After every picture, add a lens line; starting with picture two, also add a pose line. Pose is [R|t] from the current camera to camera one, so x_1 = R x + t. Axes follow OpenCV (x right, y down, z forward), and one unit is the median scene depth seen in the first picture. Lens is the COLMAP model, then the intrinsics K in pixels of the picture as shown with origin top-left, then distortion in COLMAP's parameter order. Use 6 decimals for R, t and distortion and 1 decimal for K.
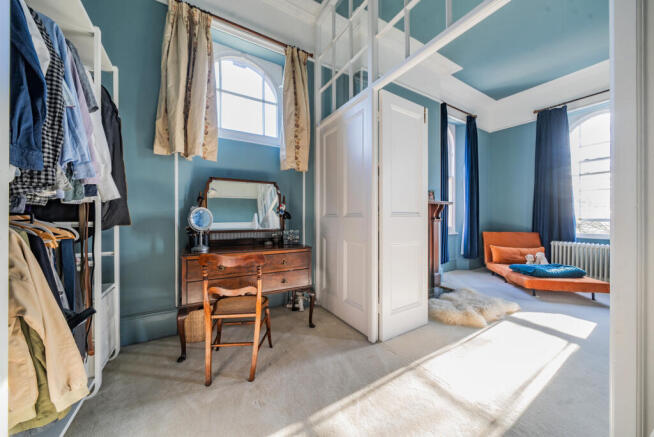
lens RADIAL K [[222.4, 0, 324.6], [0, 222.4, 218.9], [0, 0, 1]] dist [-0.000757, -0.000112]
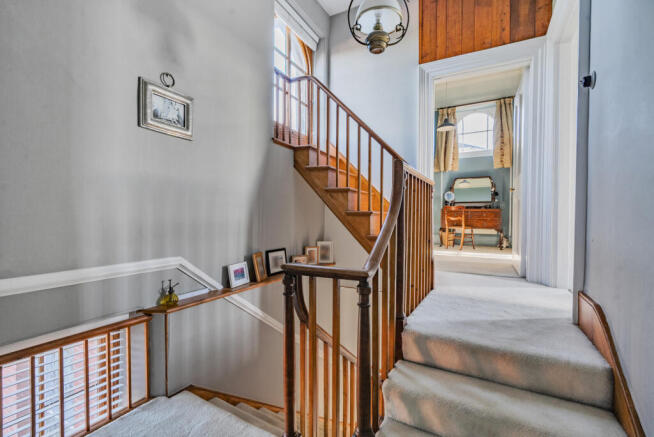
lens RADIAL K [[283.3, 0, 327.1], [0, 283.3, 220.7], [0, 0, 1]] dist [-0.001302, 0.001167]
pose [[0.496003, 0.009369, -0.868270, 1.175009], [-0.005082, 0.999956, 0.007887, 0.195475], [0.868306, 0.000500, 0.496029, -1.362848]]
